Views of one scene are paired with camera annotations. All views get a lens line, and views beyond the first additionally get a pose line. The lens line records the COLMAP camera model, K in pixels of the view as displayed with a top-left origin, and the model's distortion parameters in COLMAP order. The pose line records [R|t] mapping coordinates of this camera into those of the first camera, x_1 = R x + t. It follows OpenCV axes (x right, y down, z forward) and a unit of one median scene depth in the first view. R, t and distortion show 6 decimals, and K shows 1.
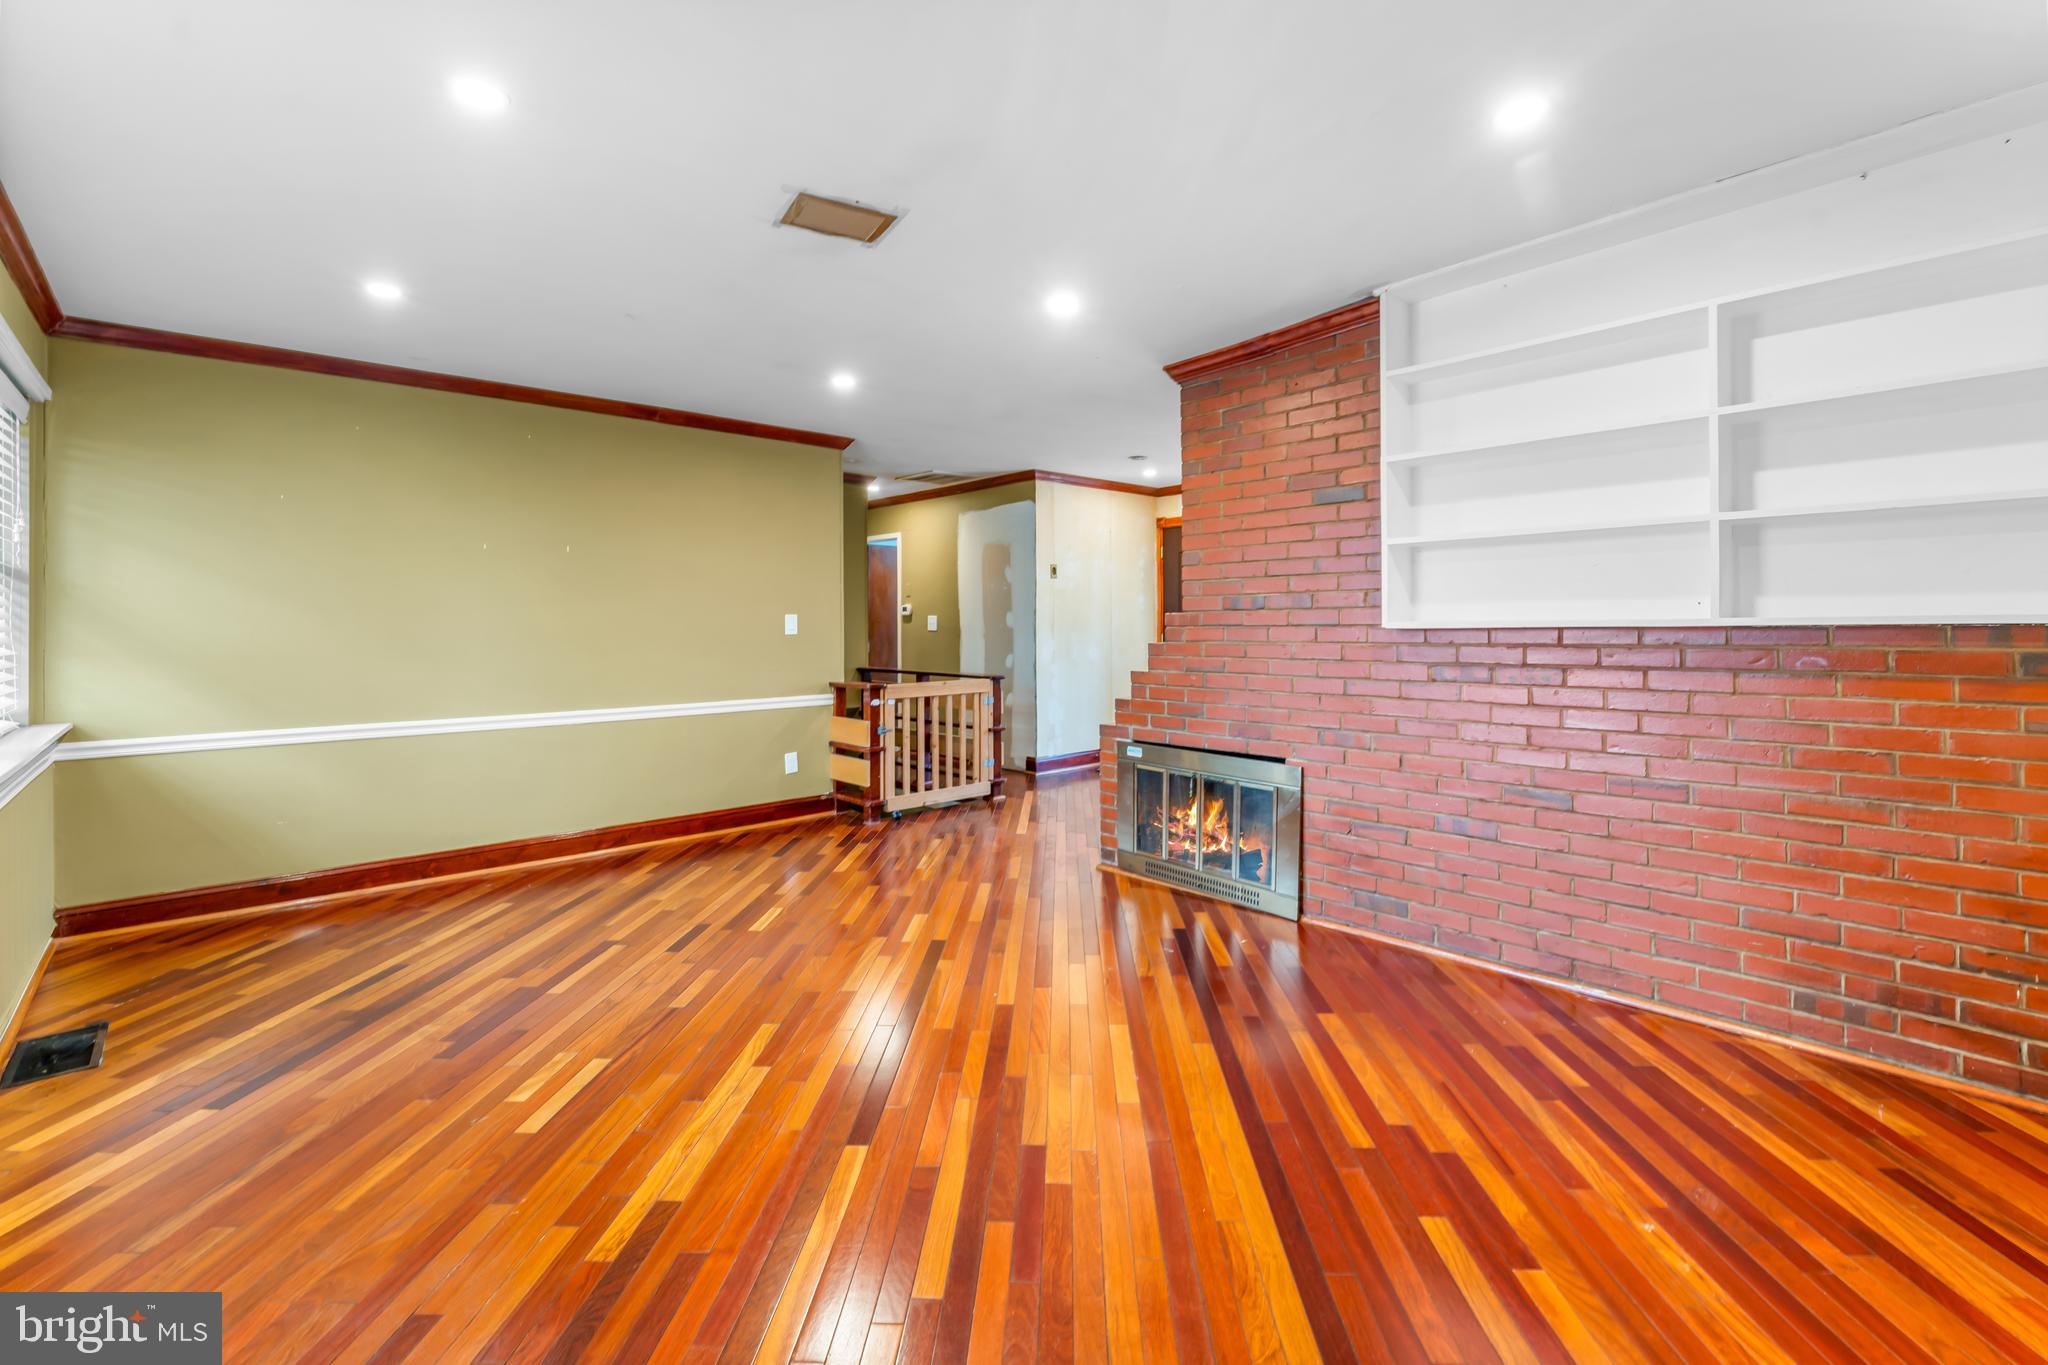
lens RADIAL K [[887.1, 0, 1024.3], [0, 887.1, 614.6], [0, 0, 1]] dist [-0.031557, 0.000013]
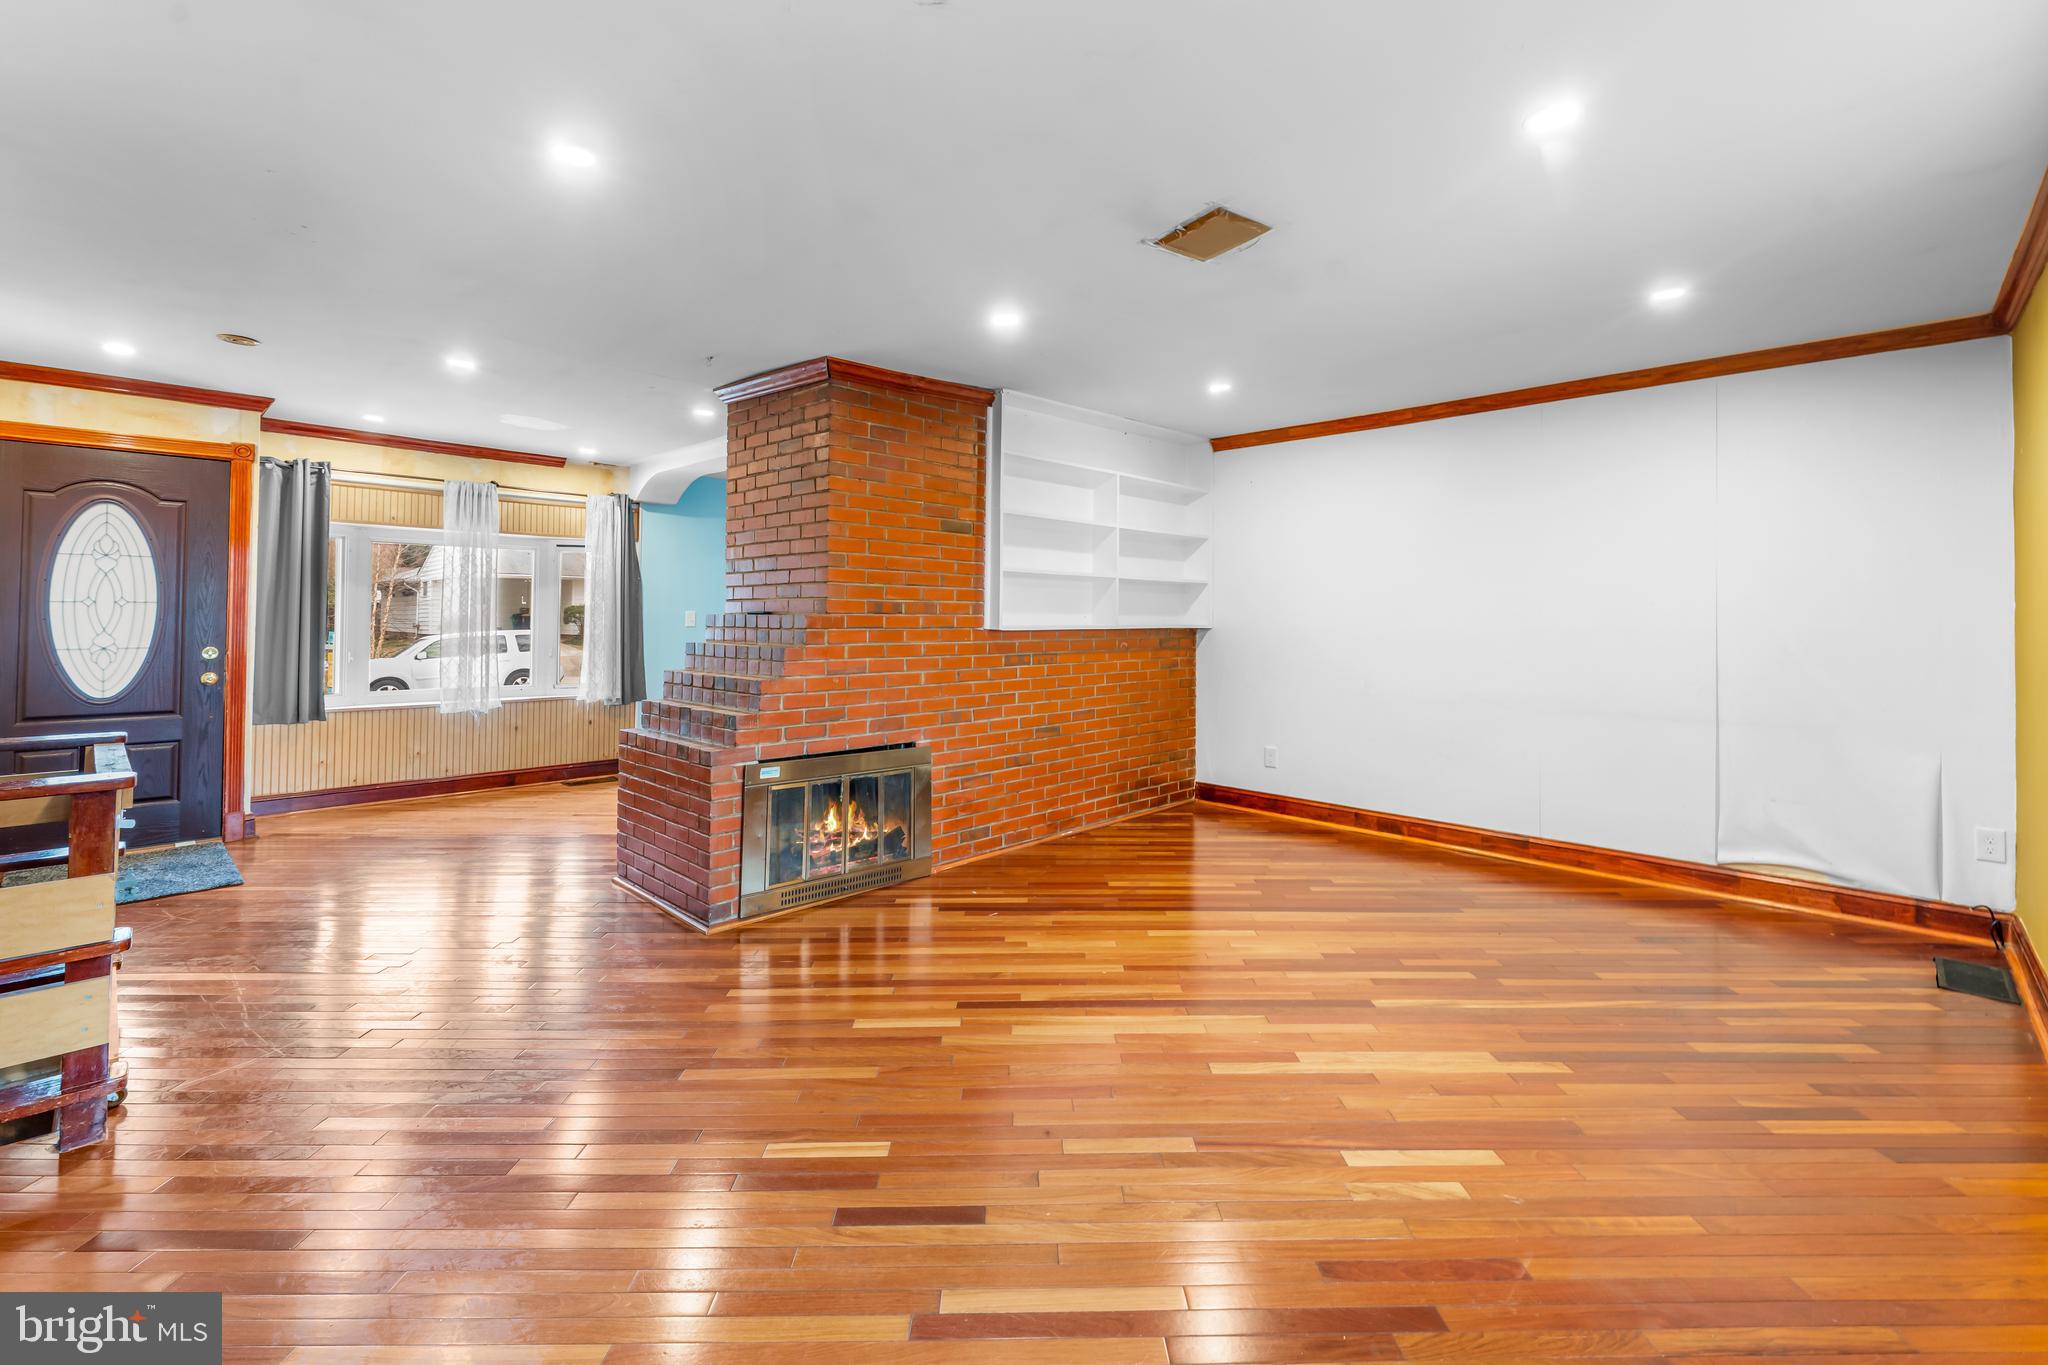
lens RADIAL K [[875.5, 0, 1023.1], [0, 875.5, 627.5], [0, 0, 1]] dist [-0.001083, -0.000225]
pose [[-0.042952, -0.019528, 0.998886, -0.958278], [-0.025420, 0.999507, 0.018447, -0.016314], [-0.998754, -0.024599, -0.043427, 0.991533]]
